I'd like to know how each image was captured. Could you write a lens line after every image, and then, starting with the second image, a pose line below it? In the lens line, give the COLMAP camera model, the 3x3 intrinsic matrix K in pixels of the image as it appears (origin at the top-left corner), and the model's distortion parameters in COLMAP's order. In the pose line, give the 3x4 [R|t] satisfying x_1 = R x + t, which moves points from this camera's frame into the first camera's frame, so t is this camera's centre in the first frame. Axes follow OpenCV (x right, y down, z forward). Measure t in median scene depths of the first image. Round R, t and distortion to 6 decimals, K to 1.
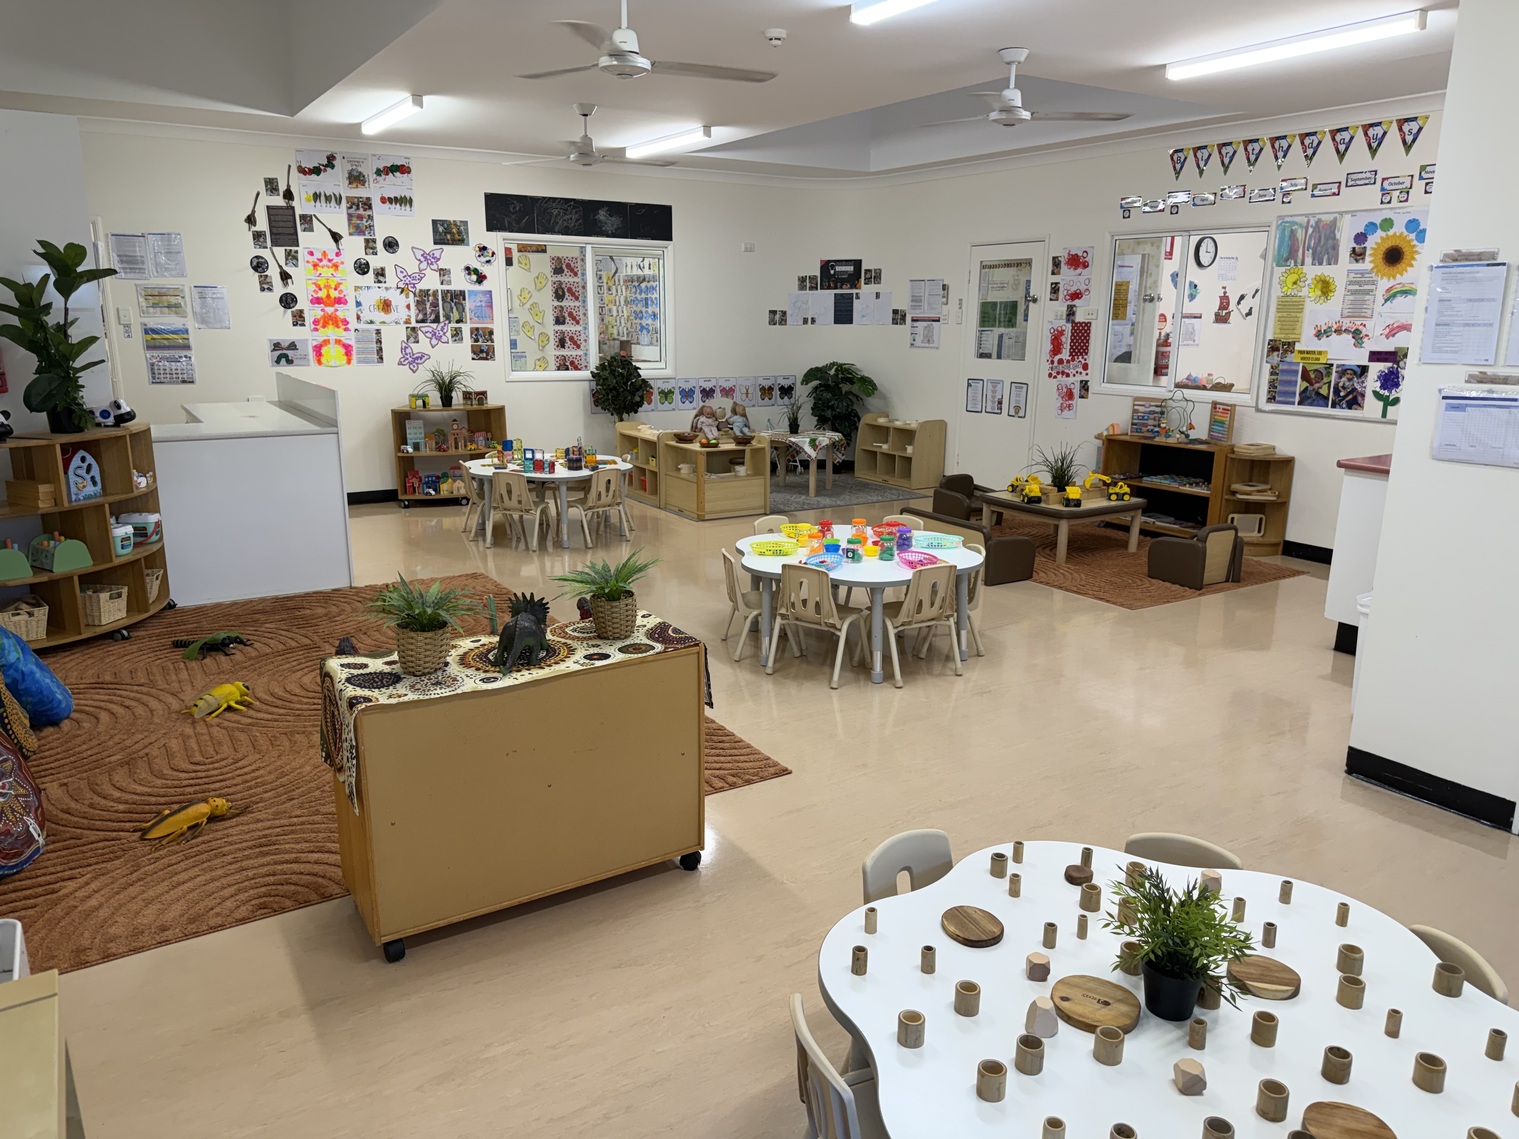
lens RADIAL K [[1094.9, 0, 770.9], [0, 1094.9, 572.8], [0, 0, 1]] dist [0.072673, -0.116213]
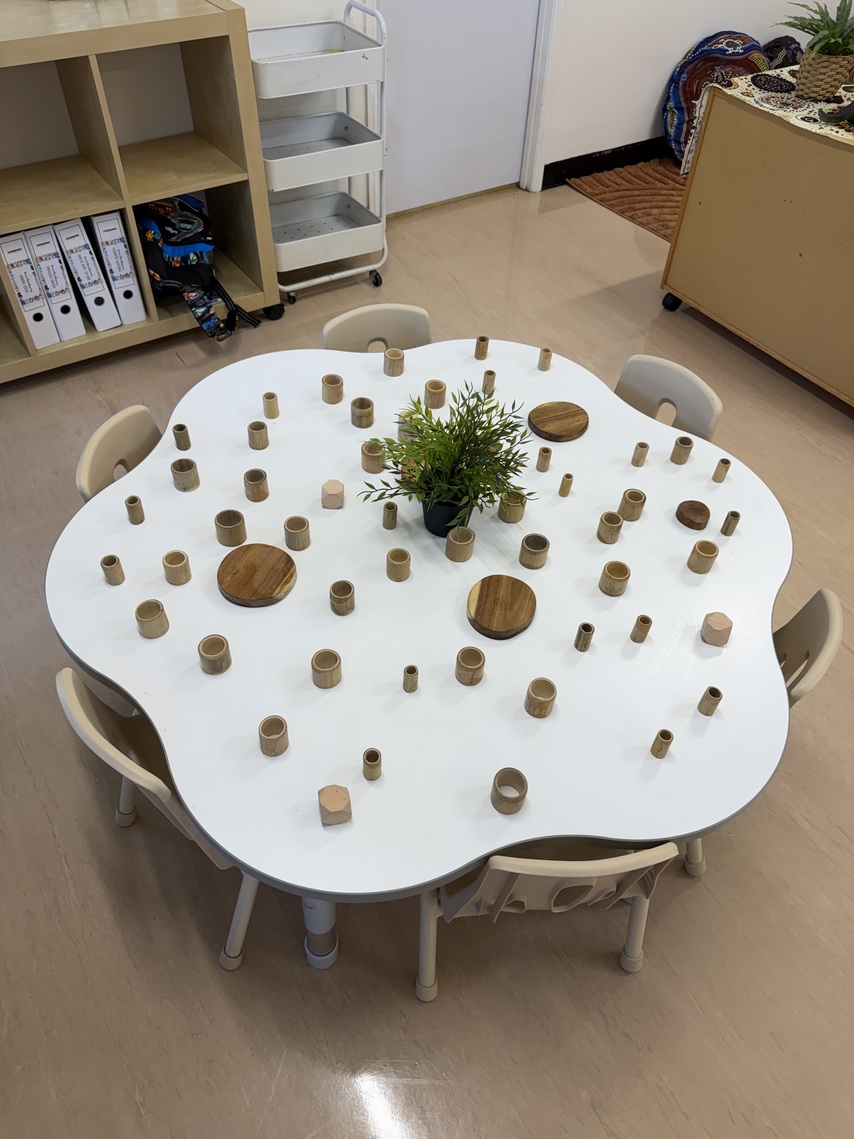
lens RADIAL K [[807.6, 0, 427.0], [0, 807.6, 569.5], [0, 0, 1]] dist [0.051219, -0.057706]
pose [[0.021761, 0.727424, -0.685844, 0.198814], [-0.276985, 0.663539, 0.694979, -0.020430], [0.960628, 0.174845, 0.215925, 0.180334]]
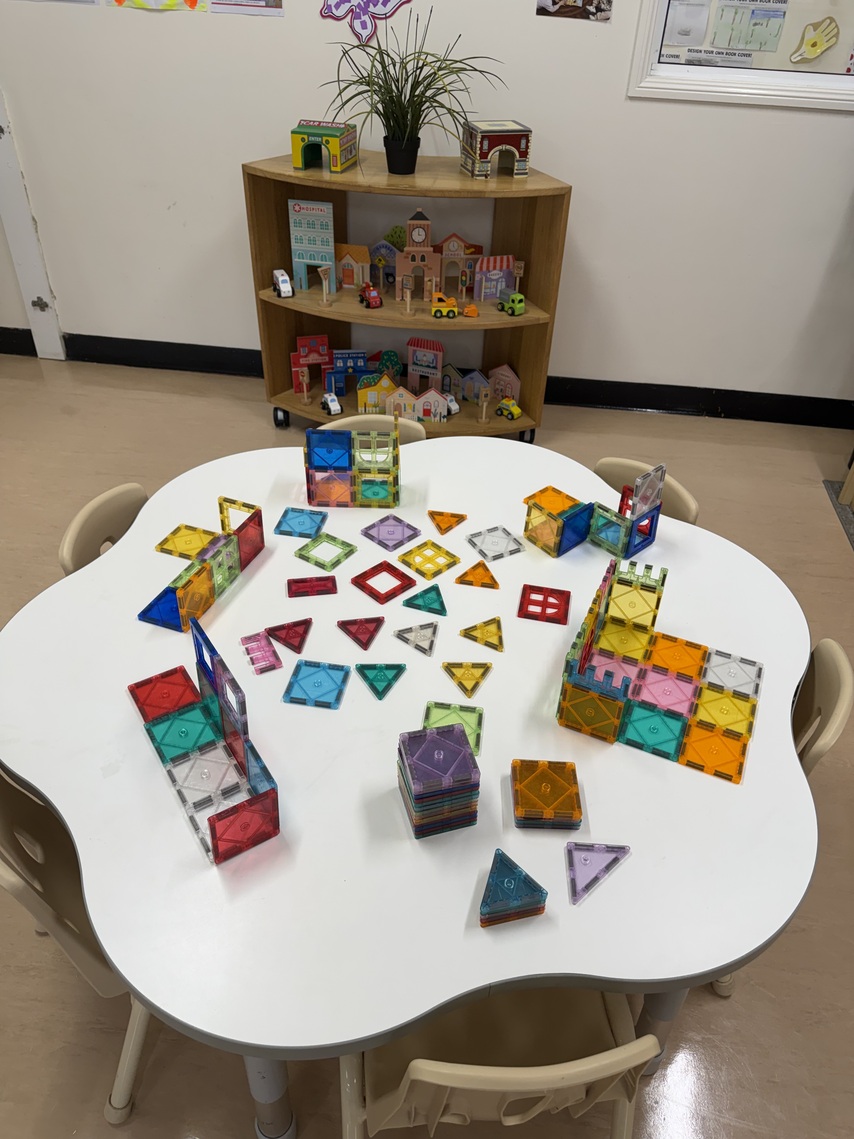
lens RADIAL K [[827.5, 0, 427.0], [0, 827.5, 569.5], [0, 0, 1]] dist [0.063495, -0.120109]
pose [[0.766486, 0.408855, -0.495315, -0.119678], [-0.180979, 0.877447, 0.444223, -0.167281], [0.616235, -0.250849, 0.746545, 0.830821]]
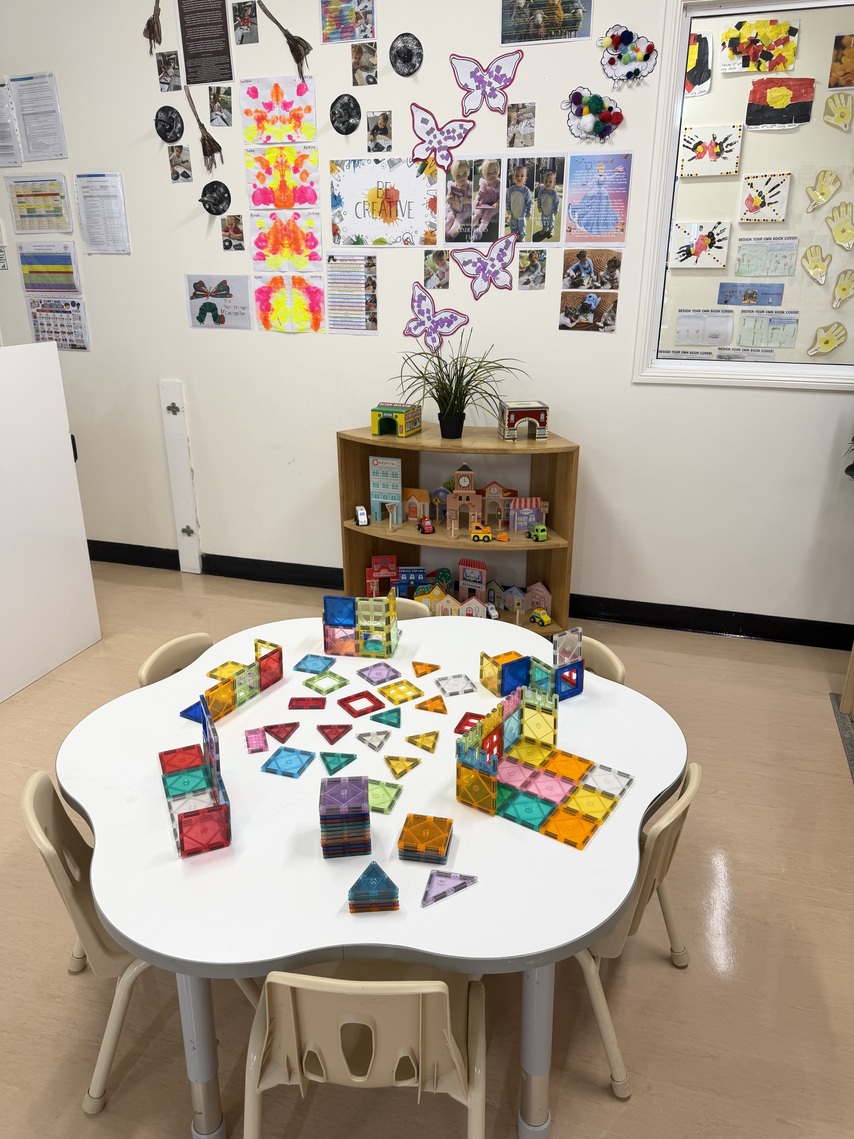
lens RADIAL K [[807.6, 0, 427.0], [0, 807.6, 569.5], [0, 0, 1]] dist [0.051219, -0.057706]
pose [[0.645930, 0.260516, -0.717569, -0.053898], [-0.174870, 0.965469, 0.193105, -0.169062], [0.743098, 0.000749, 0.669182, 0.818060]]
